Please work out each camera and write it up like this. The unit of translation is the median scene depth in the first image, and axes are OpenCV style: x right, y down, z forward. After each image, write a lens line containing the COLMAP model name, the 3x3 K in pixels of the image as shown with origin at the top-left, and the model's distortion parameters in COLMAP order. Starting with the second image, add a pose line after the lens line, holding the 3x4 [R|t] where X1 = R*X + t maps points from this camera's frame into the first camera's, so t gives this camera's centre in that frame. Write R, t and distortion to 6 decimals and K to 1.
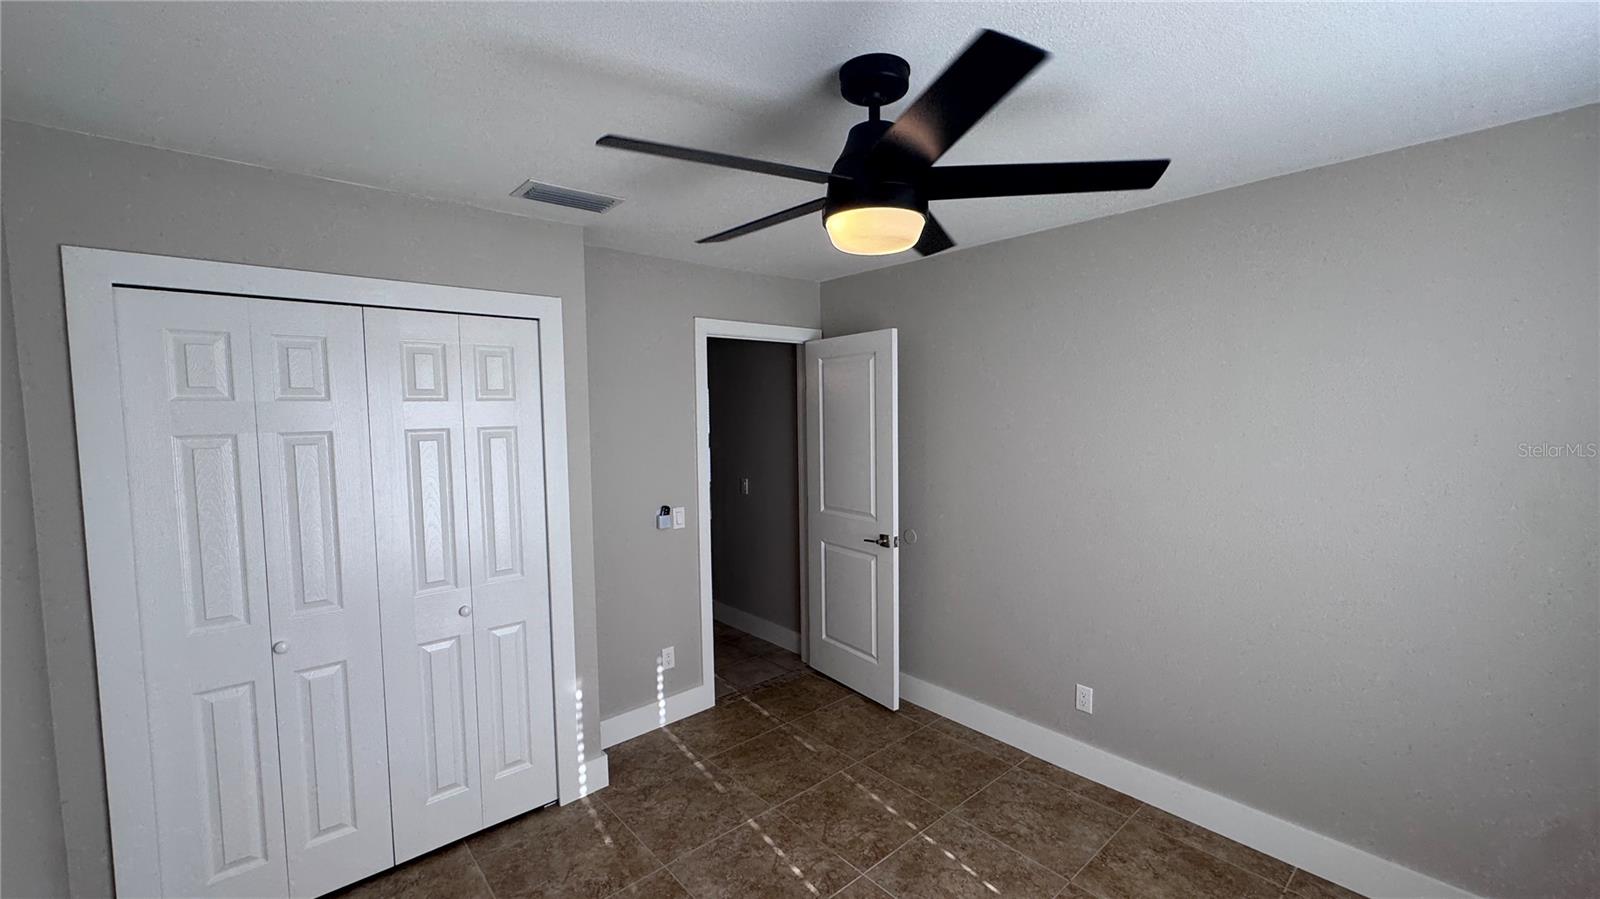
lens RADIAL K [[642.0, 0, 794.8], [0, 642.0, 451.9], [0, 0, 1]] dist [-0.004560, 0.000498]
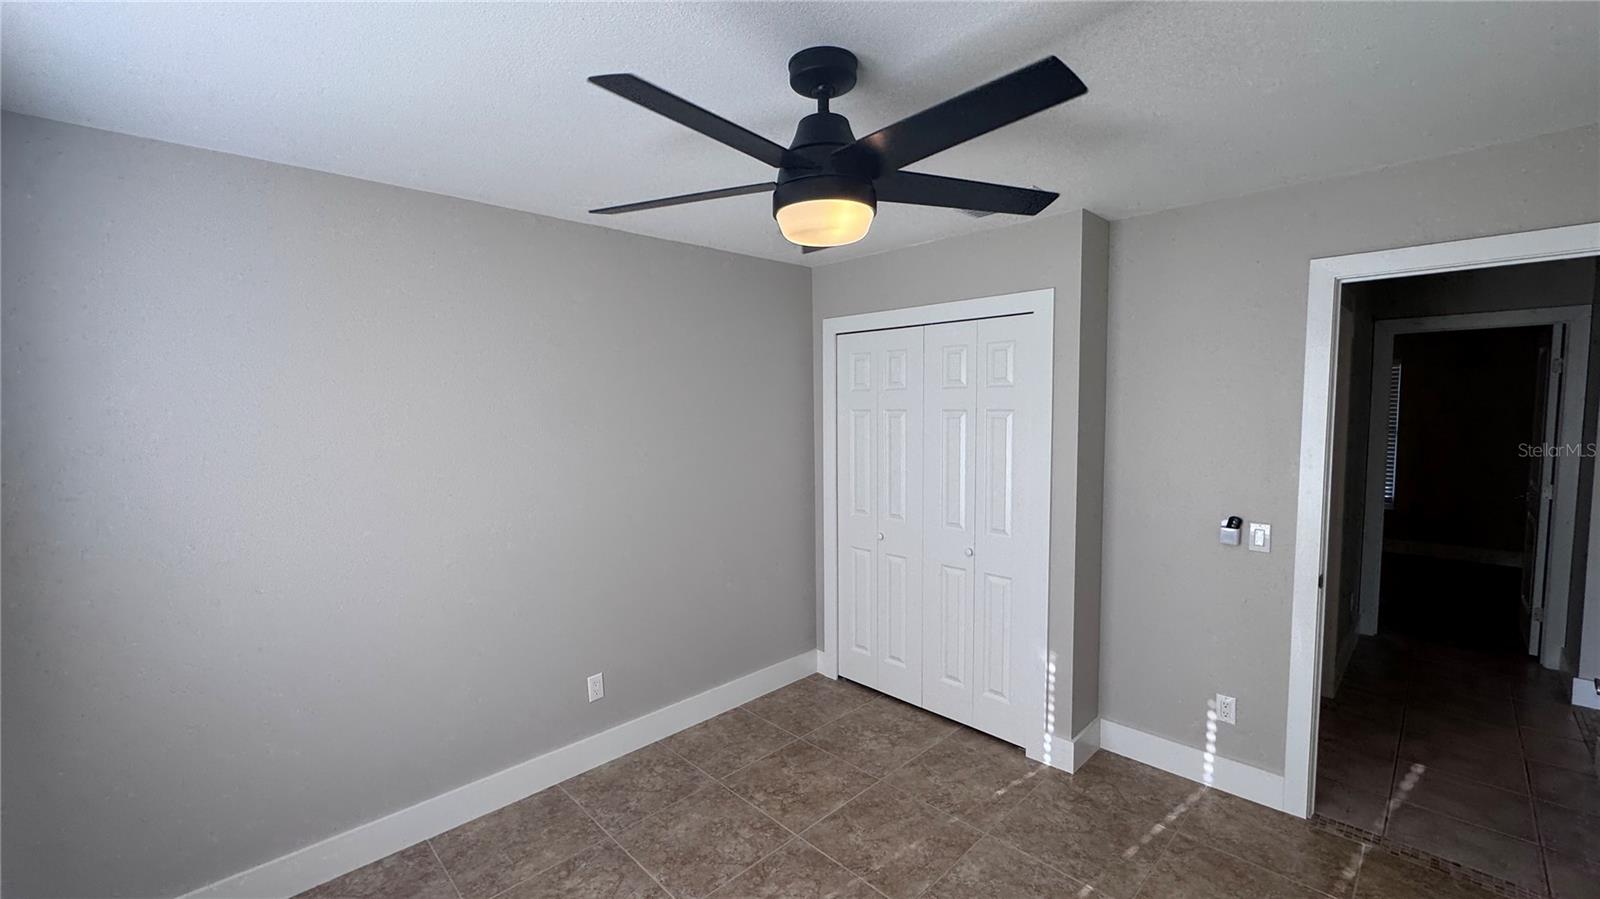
lens RADIAL K [[642.0, 0, 801.5], [0, 642.0, 451.5], [0, 0, 1]] dist [-0.004560, 0.000498]
pose [[0.059198, 0.091199, -0.994072, 0.581750], [-0.054722, 0.994617, 0.087990, -0.037432], [0.996745, 0.049189, 0.063870, 0.459192]]
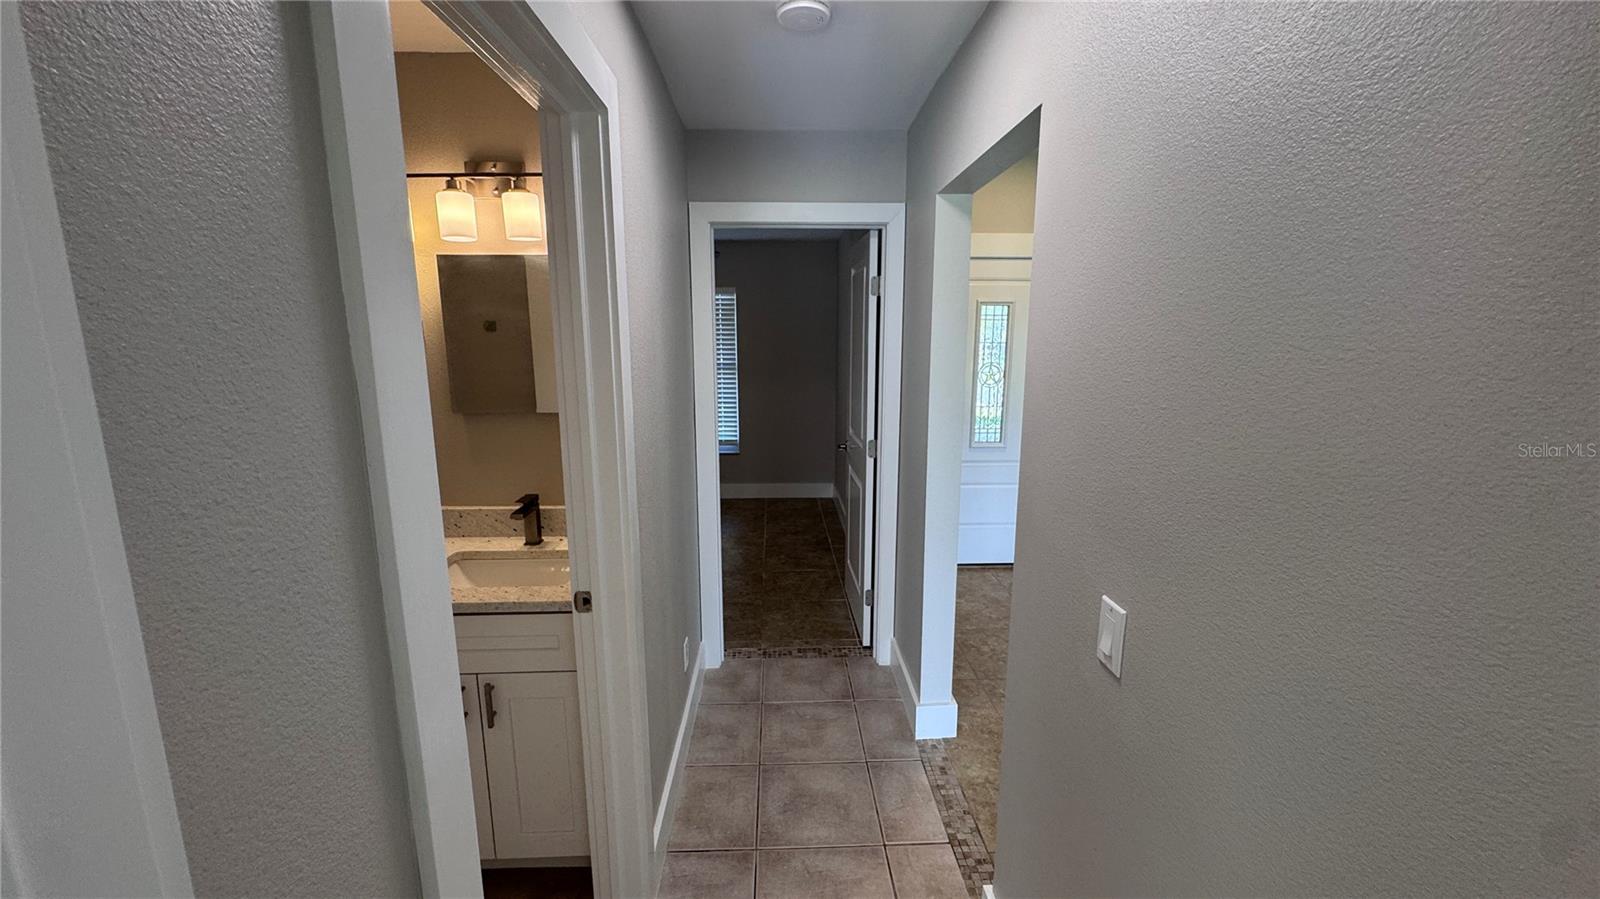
lens RADIAL K [[642.0, 0, 796.7], [0, 642.0, 452.8], [0, 0, 1]] dist [-0.004560, 0.000498]
pose [[0.770243, 0.126657, -0.625047, 0.257972], [-0.048749, 0.988906, 0.140315, -0.048416], [0.635885, -0.077606, 0.767872, 0.828305]]
